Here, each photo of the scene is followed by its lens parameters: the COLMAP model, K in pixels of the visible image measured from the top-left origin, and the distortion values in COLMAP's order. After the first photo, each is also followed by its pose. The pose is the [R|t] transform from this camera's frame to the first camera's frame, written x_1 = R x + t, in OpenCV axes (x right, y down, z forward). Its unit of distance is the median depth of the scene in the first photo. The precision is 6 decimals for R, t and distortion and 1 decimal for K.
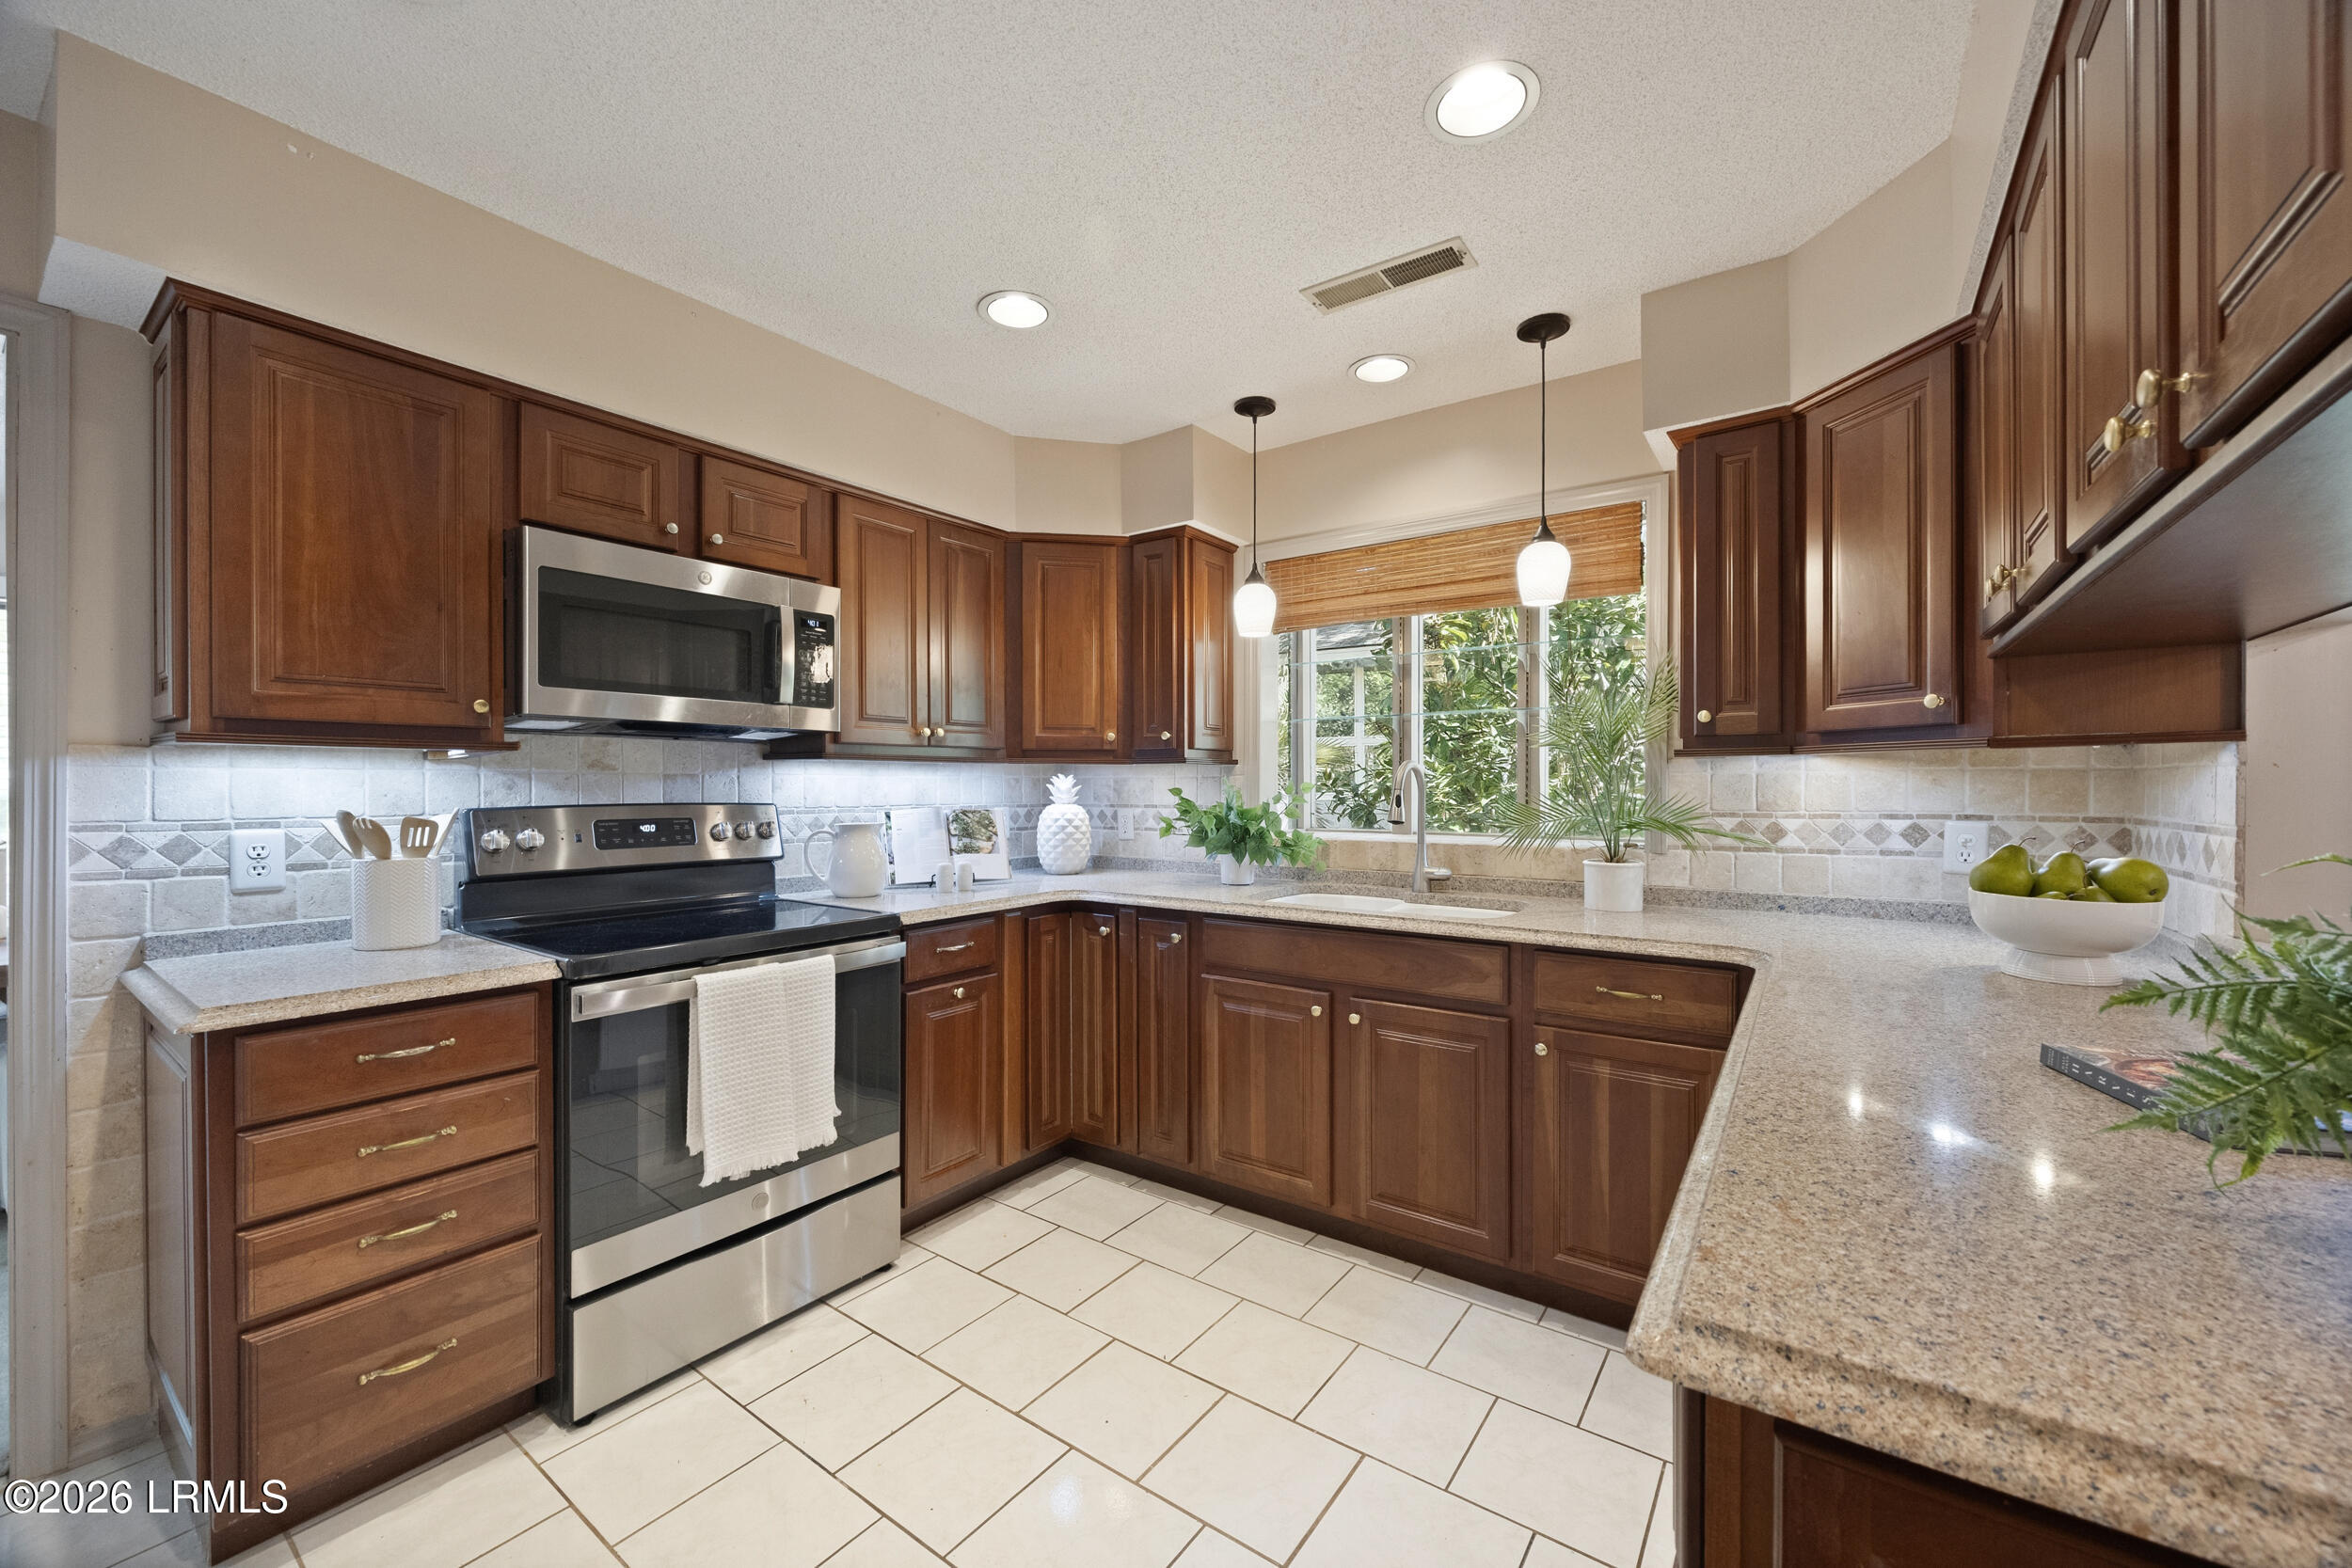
lens RADIAL K [[918.8, 0, 1183.8], [0, 918.8, 793.2], [0, 0, 1]] dist [-0.000176, -0.001112]
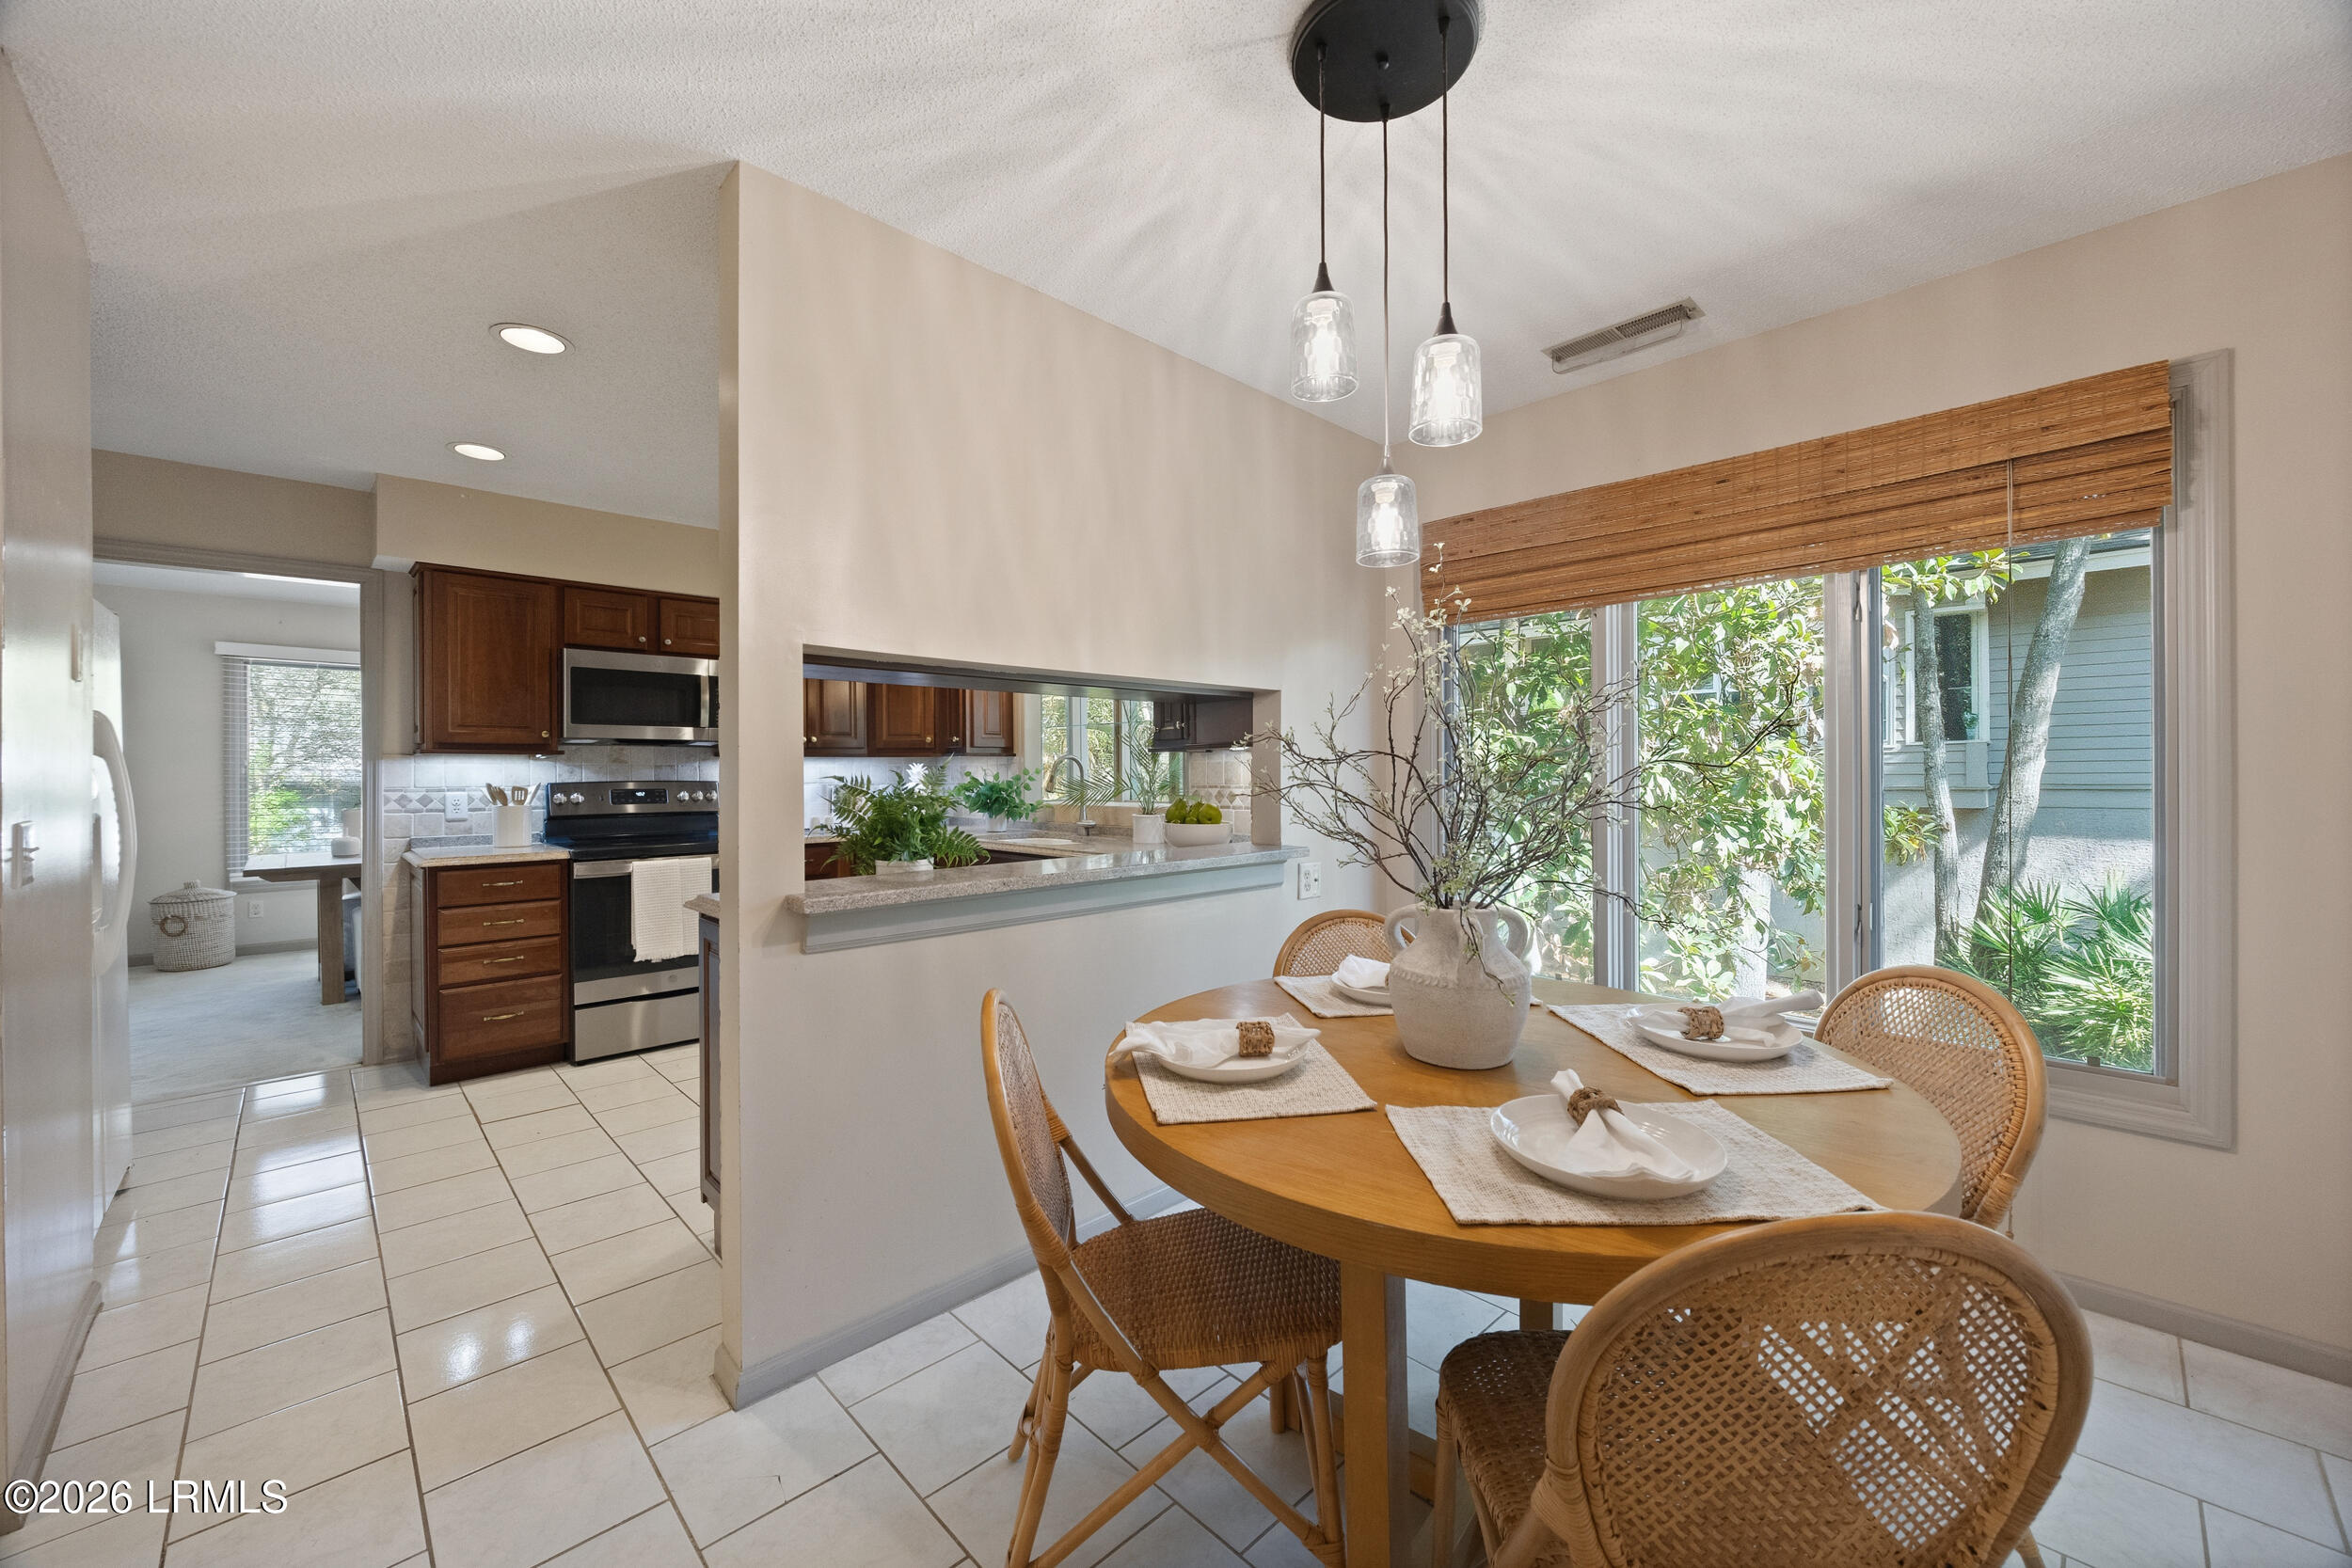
lens RADIAL K [[918.8, 0, 1169.0], [0, 918.8, 776.6], [0, 0, 1]] dist [-0.000176, -0.001112]
pose [[0.983215, -0.003652, -0.182416, 1.059970], [0.003256, 0.999992, -0.002471, 0.013514], [0.182423, 0.001835, 0.983218, -0.841512]]
